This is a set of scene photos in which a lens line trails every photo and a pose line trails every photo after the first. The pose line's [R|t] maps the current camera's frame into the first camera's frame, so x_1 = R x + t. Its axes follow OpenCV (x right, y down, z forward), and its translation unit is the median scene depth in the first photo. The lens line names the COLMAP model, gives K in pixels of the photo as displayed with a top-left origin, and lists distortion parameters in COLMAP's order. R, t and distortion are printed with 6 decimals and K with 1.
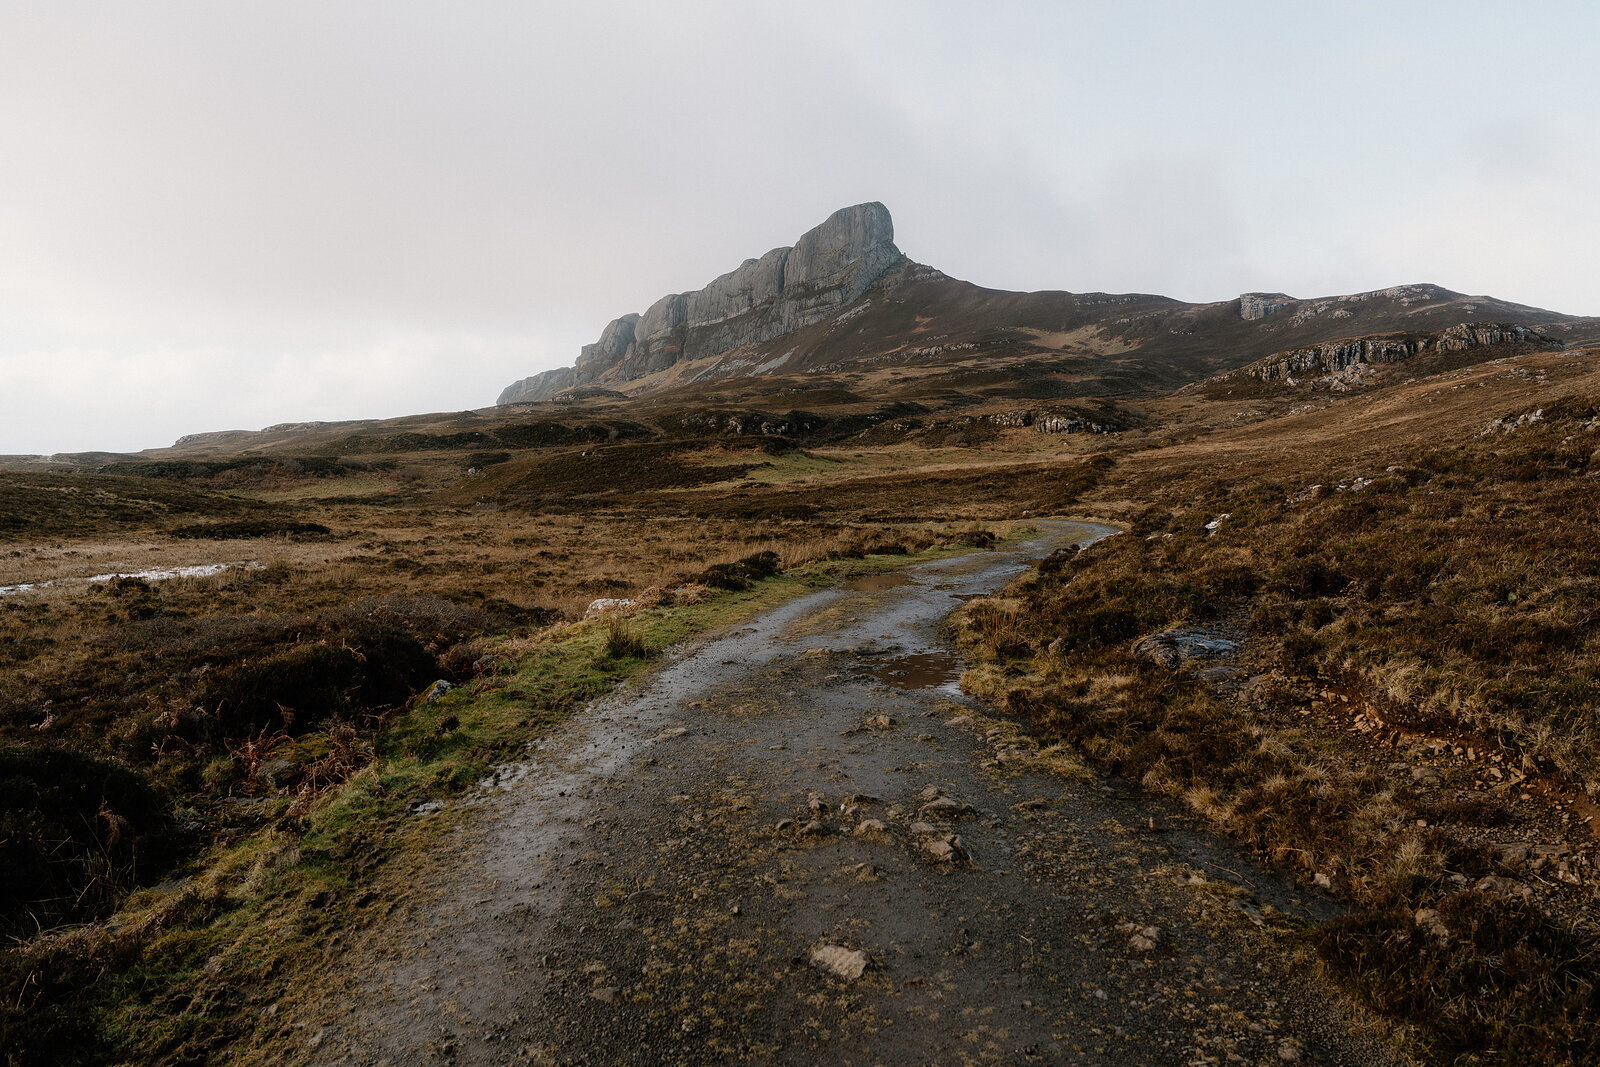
lens RADIAL K [[1061.1, 0, 803.2], [0, 1061.1, 523.8], [0, 0, 1]] dist [0.007819, 0.002221]
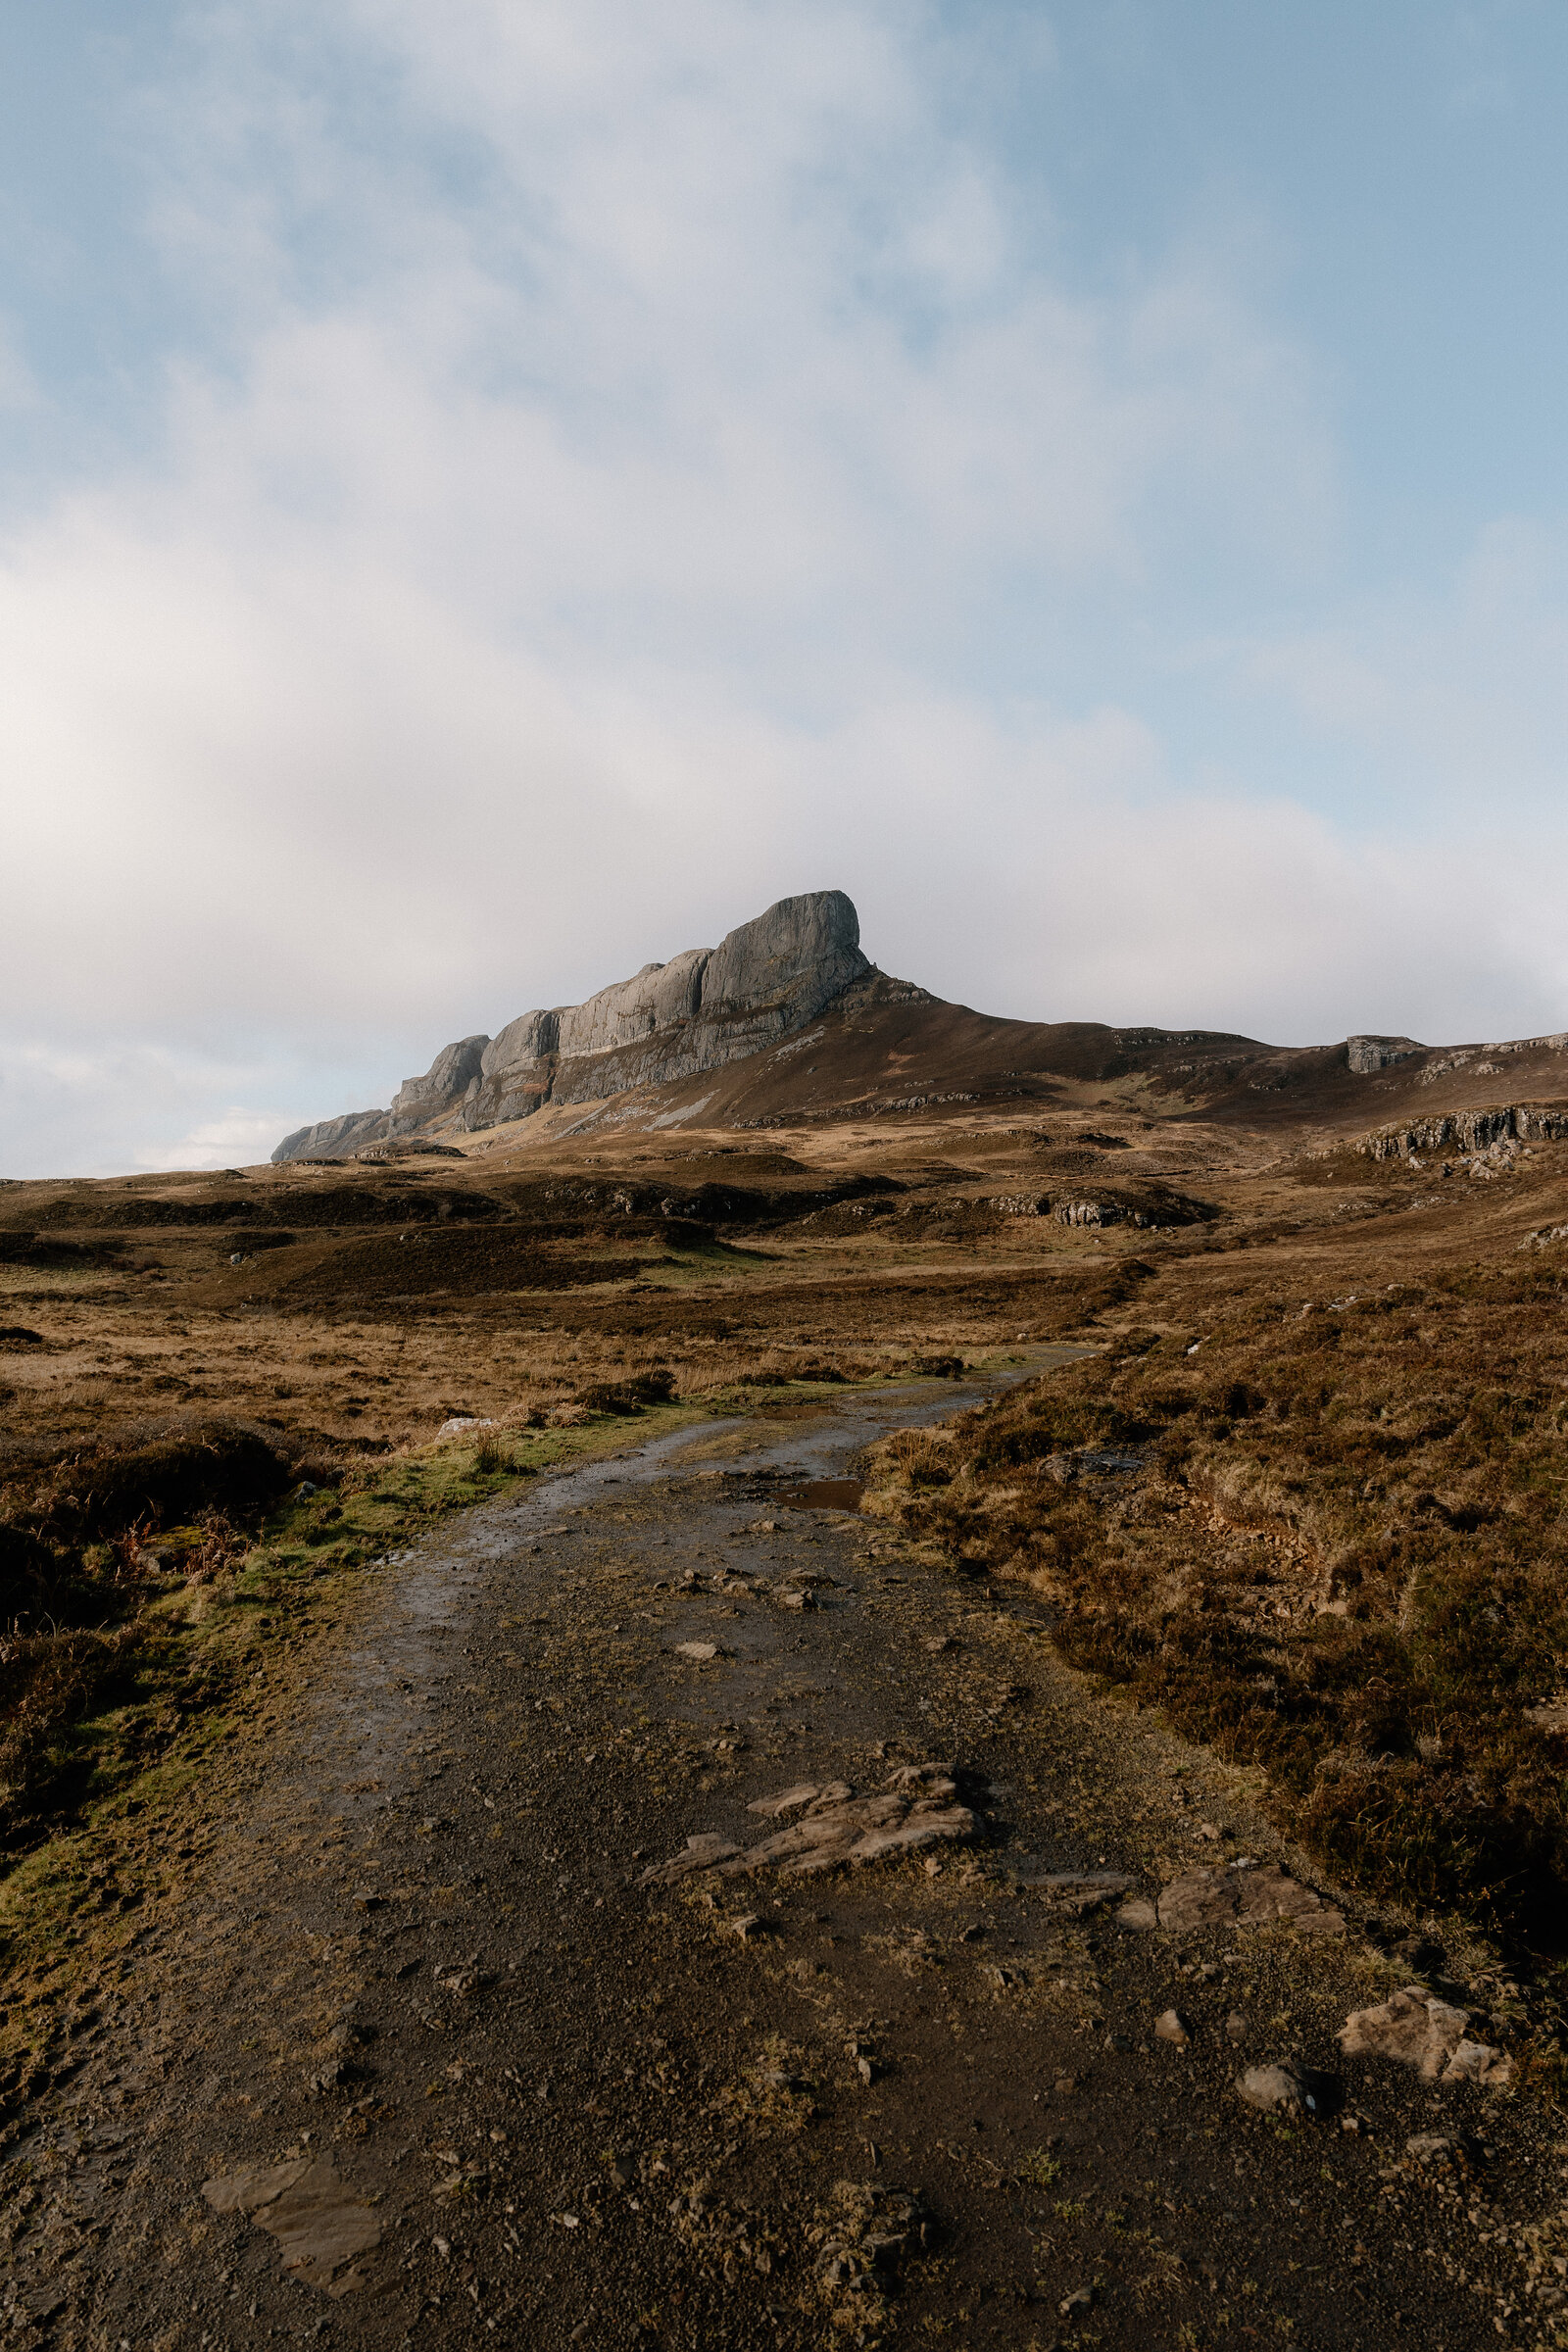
lens RADIAL K [[1559.8, 0, 781.7], [0, 1559.8, 1189.7], [0, 0, 1]] dist [0.007819, 0.002221]
pose [[0.998902, 0.028424, 0.037232, 0.006580], [-0.024485, 0.994455, -0.102274, 0.005826], [-0.039932, 0.101250, 0.994059, -0.123823]]
